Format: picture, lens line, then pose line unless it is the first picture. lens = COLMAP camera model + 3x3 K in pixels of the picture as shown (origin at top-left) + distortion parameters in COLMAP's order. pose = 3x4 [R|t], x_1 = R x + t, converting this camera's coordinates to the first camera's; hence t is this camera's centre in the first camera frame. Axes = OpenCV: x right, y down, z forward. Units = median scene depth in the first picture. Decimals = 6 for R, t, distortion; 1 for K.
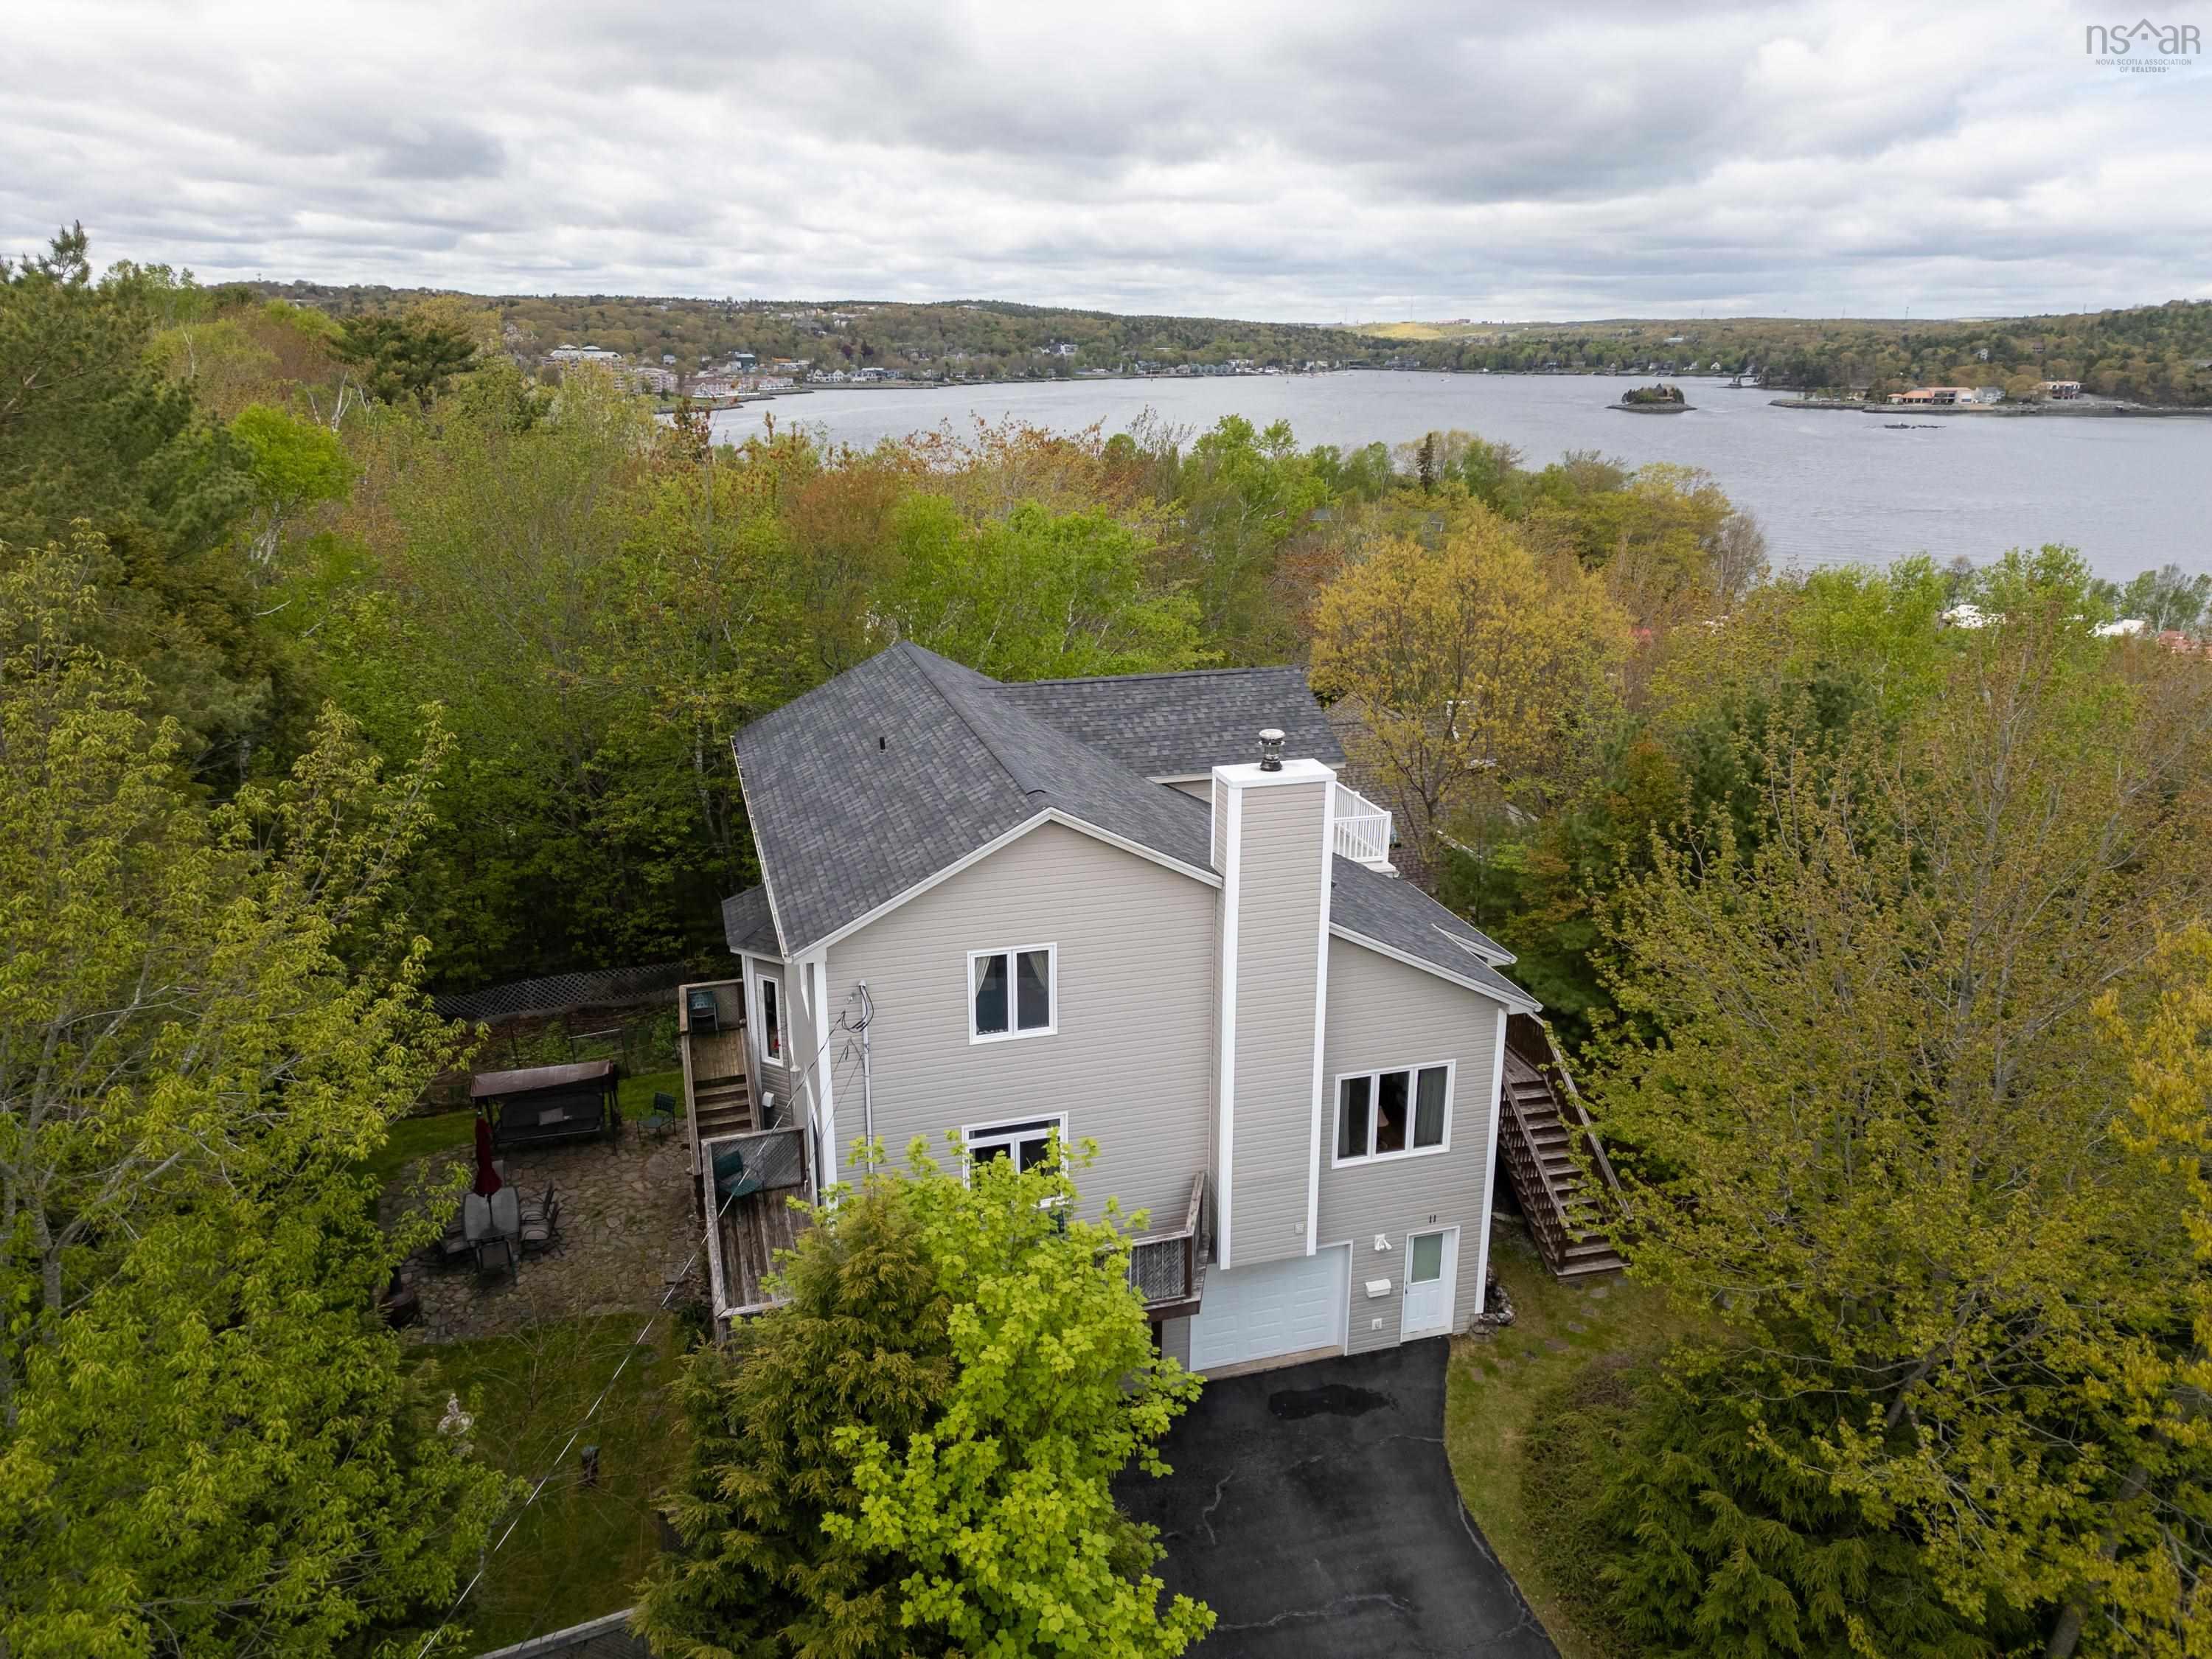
lens RADIAL K [[1539.8, 0, 1111.7], [0, 1539.8, 836.6], [0, 0, 1]] dist [0.144502, -0.214239]
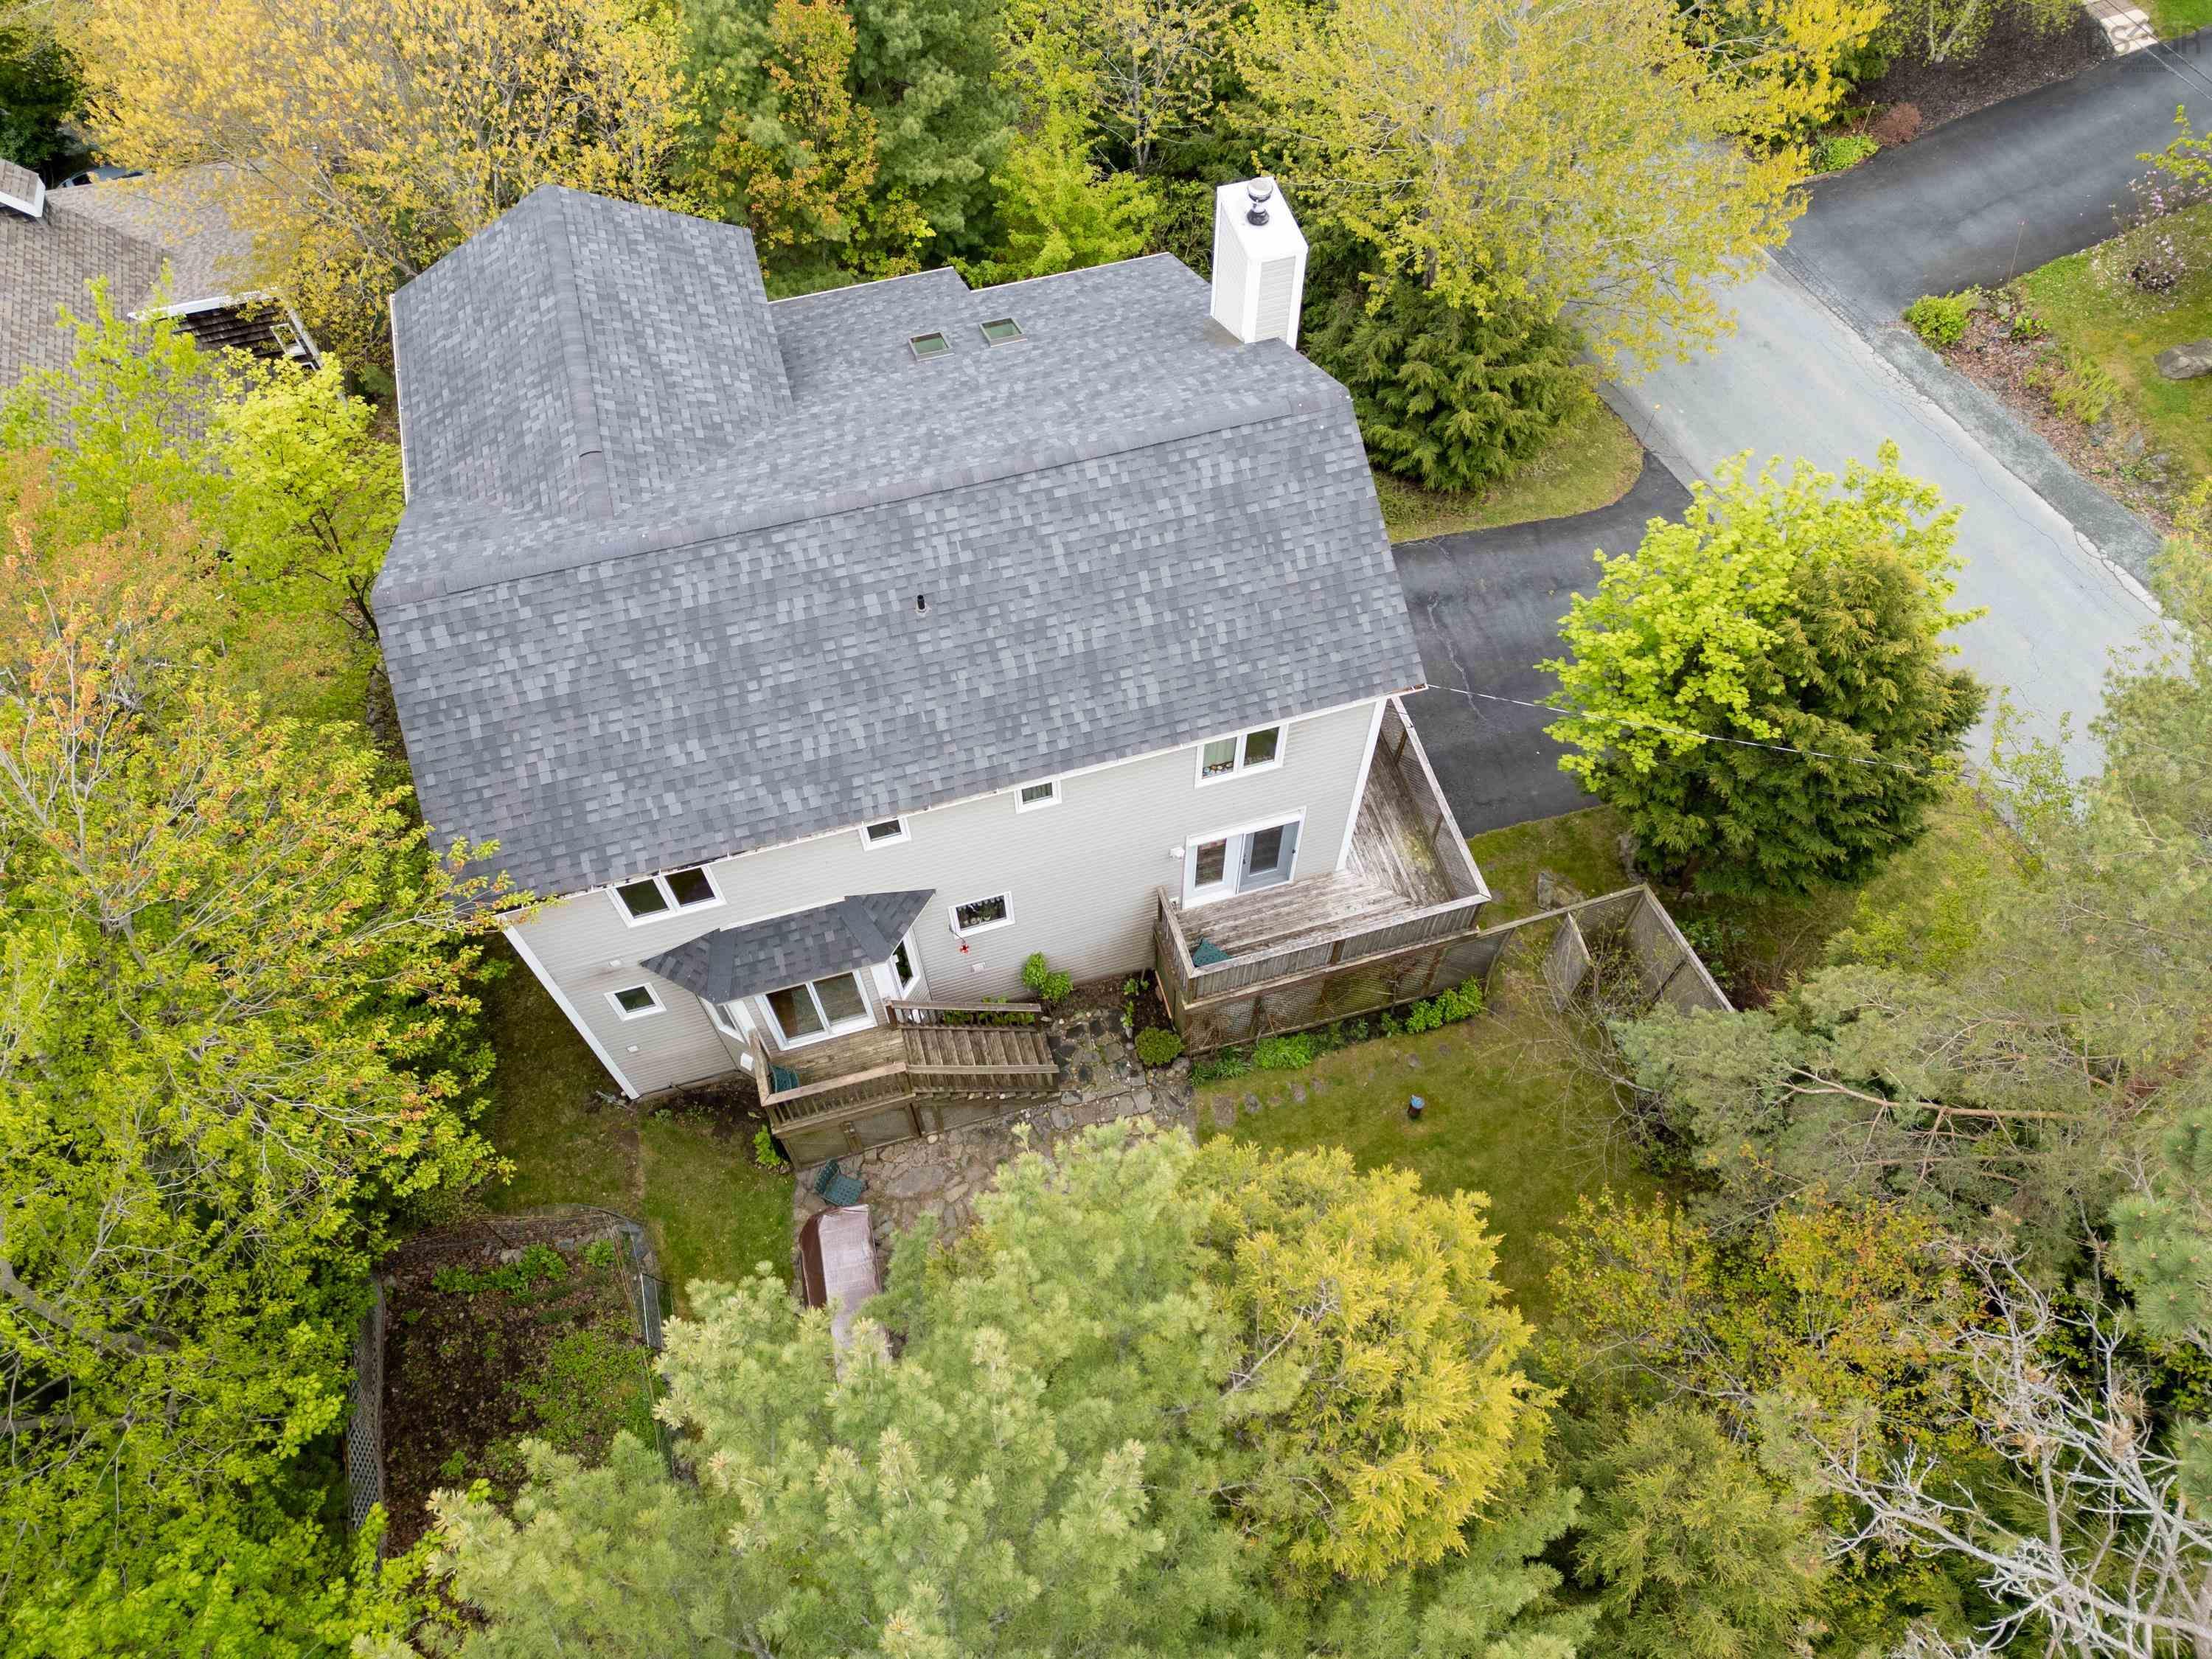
lens RADIAL K [[1539.8, 0, 1111.7], [0, 1539.8, 836.6], [0, 0, 1]] dist [0.144502, -0.214239]
pose [[0.011587, -0.860411, 0.509470, -0.672907], [0.320114, 0.485881, 0.813293, -0.626539], [-0.947308, 0.153665, 0.281059, 0.782411]]
